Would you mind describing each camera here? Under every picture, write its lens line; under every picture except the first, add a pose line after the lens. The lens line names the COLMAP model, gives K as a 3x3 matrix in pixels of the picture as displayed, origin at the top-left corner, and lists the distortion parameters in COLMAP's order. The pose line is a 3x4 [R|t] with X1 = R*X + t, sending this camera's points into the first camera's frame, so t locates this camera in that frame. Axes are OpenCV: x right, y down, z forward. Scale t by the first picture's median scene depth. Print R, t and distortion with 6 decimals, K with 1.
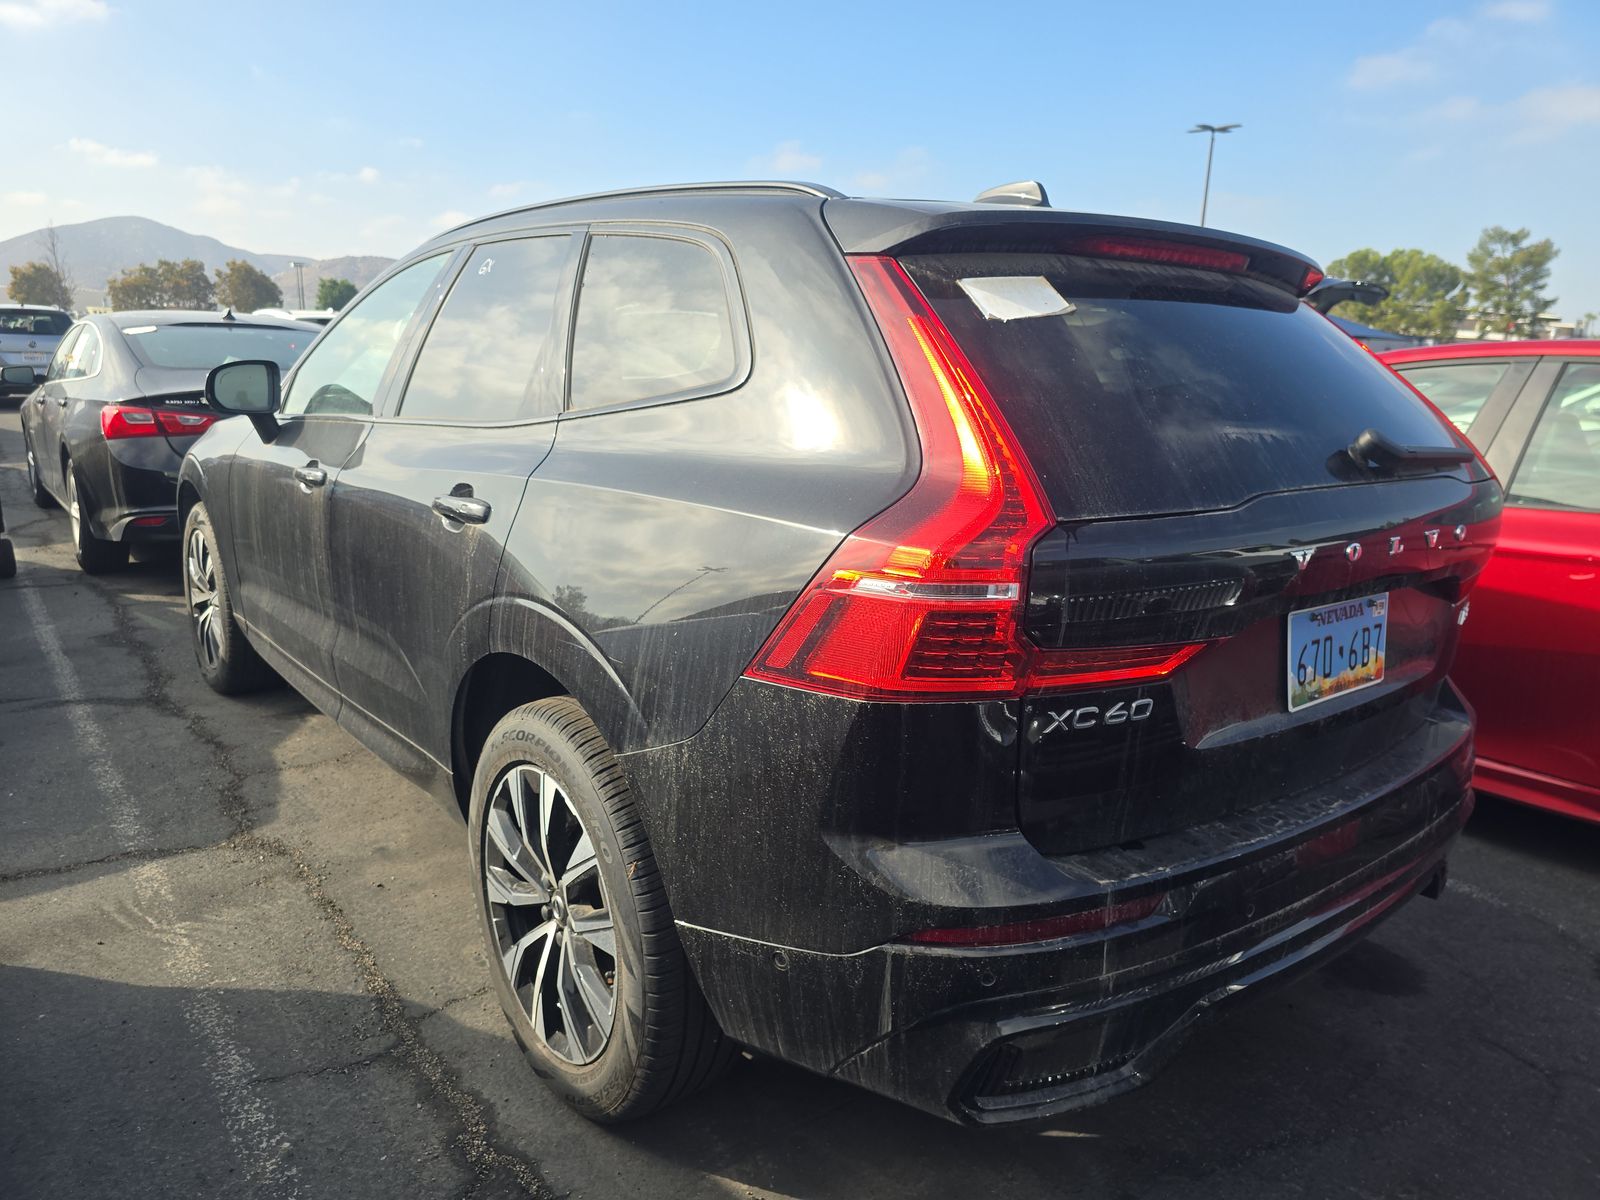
lens RADIAL K [[1096.5, 0, 789.9], [0, 1096.5, 610.9], [0, 0, 1]] dist [0.062486, -0.066541]
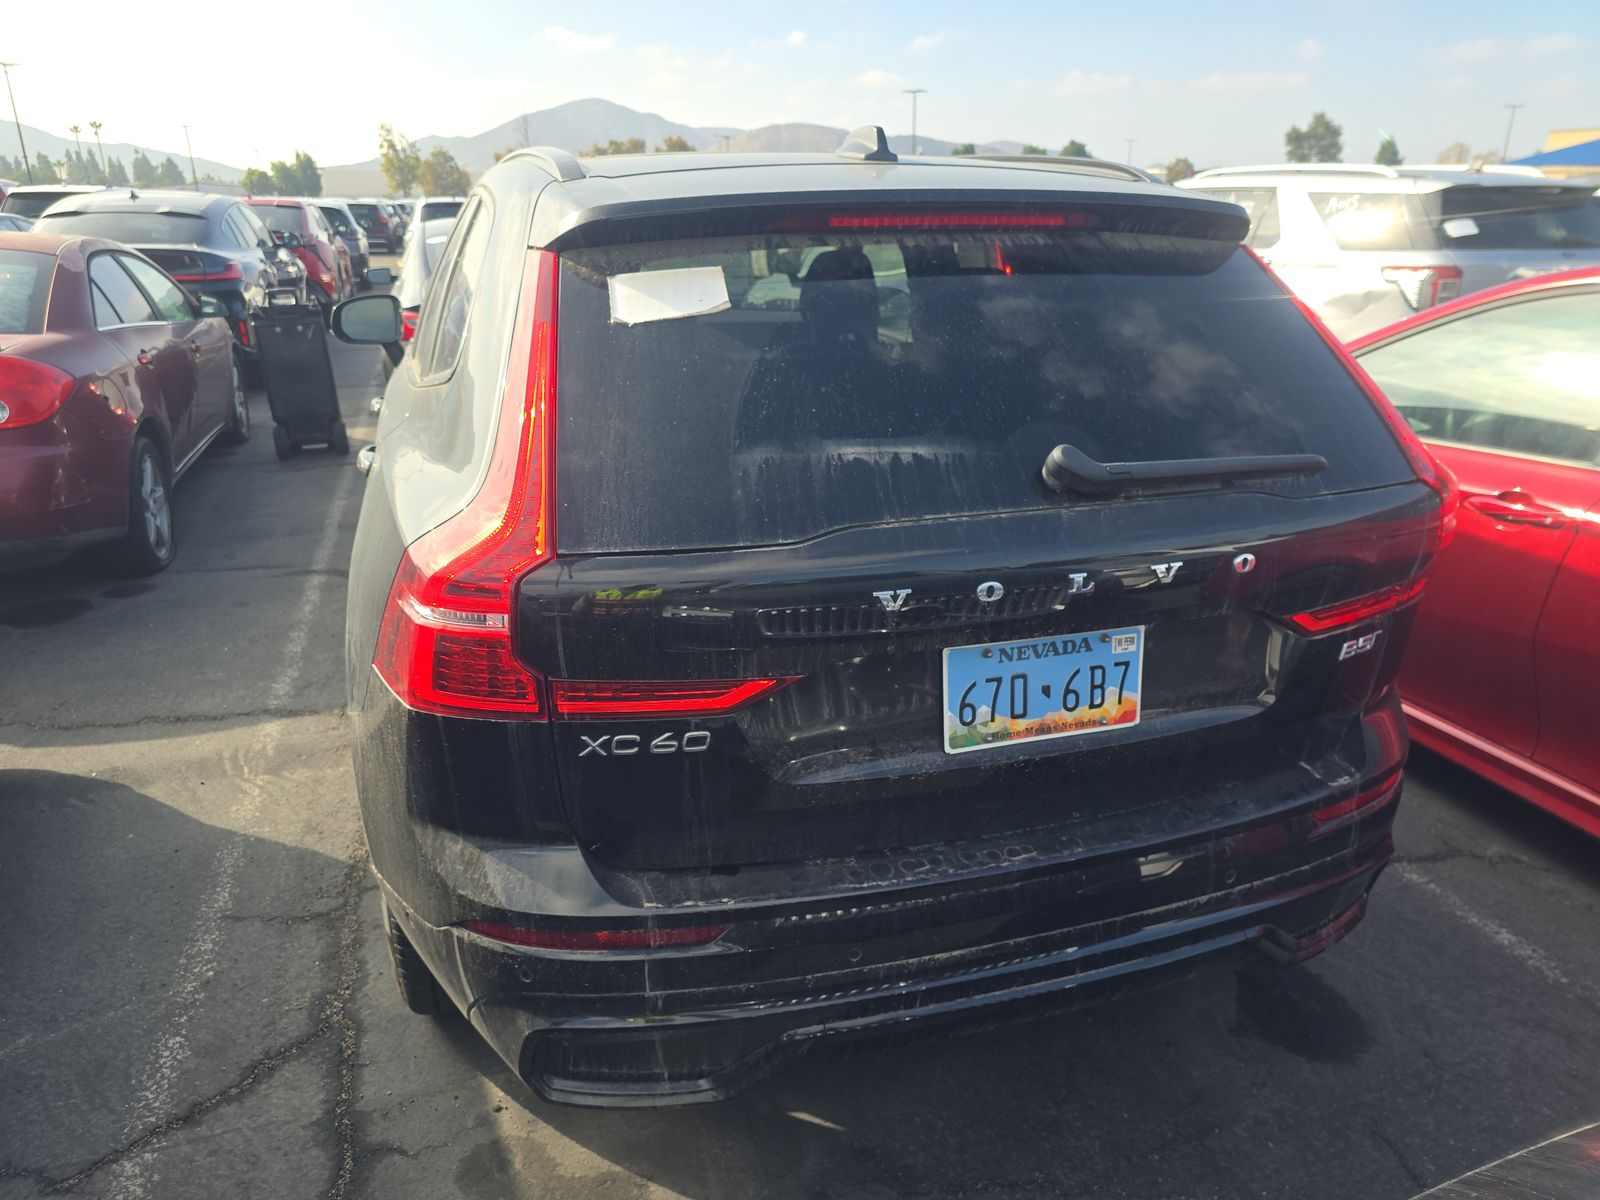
lens RADIAL K [[1096.5, 0, 789.9], [0, 1096.5, 610.9], [0, 0, 1]] dist [0.062486, -0.066541]
pose [[0.935164, 0.092347, -0.341964, 0.622809], [-0.052124, 0.990784, 0.125019, -0.131331], [0.350358, -0.099089, 0.931360, 0.116398]]
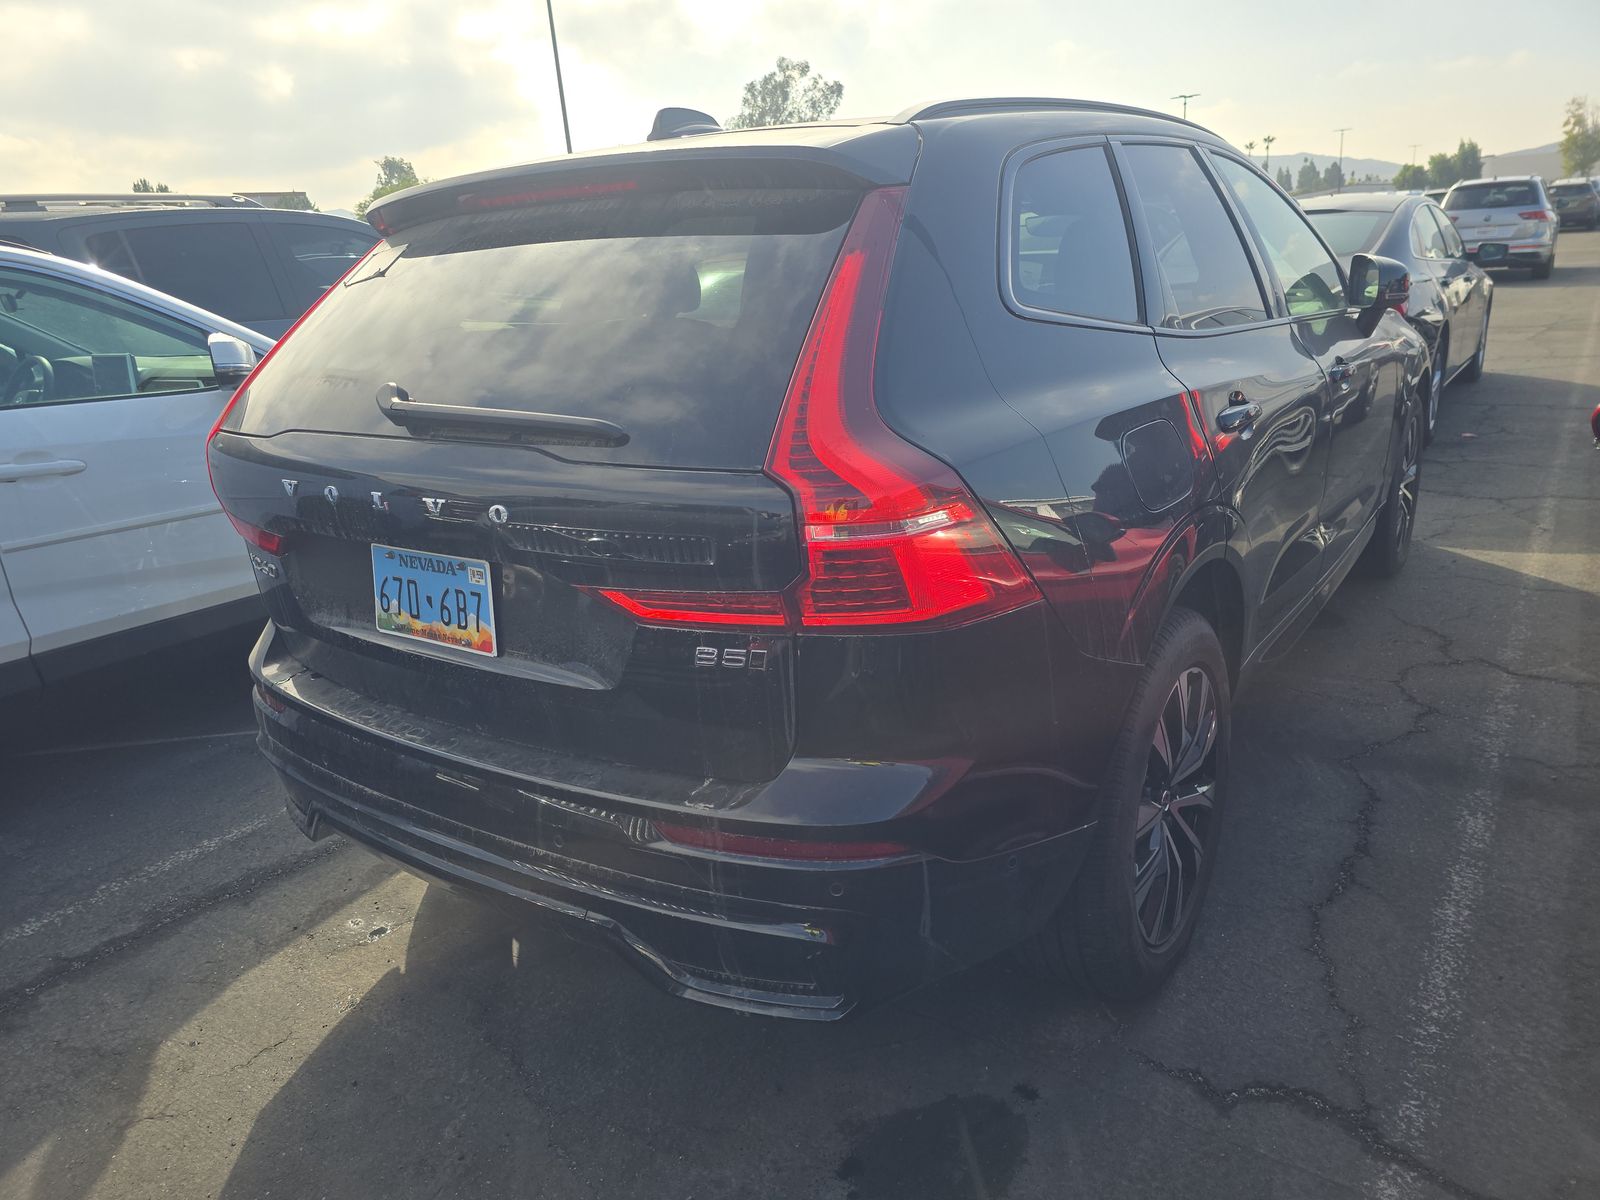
lens RADIAL K [[1096.5, 0, 789.9], [0, 1096.5, 610.9], [0, 0, 1]] dist [0.062486, -0.066541]
pose [[0.264895, 0.248209, -0.931785, 1.597360], [-0.138533, 0.966076, 0.217960, -0.231911], [0.954274, 0.071346, 0.290294, 1.060267]]
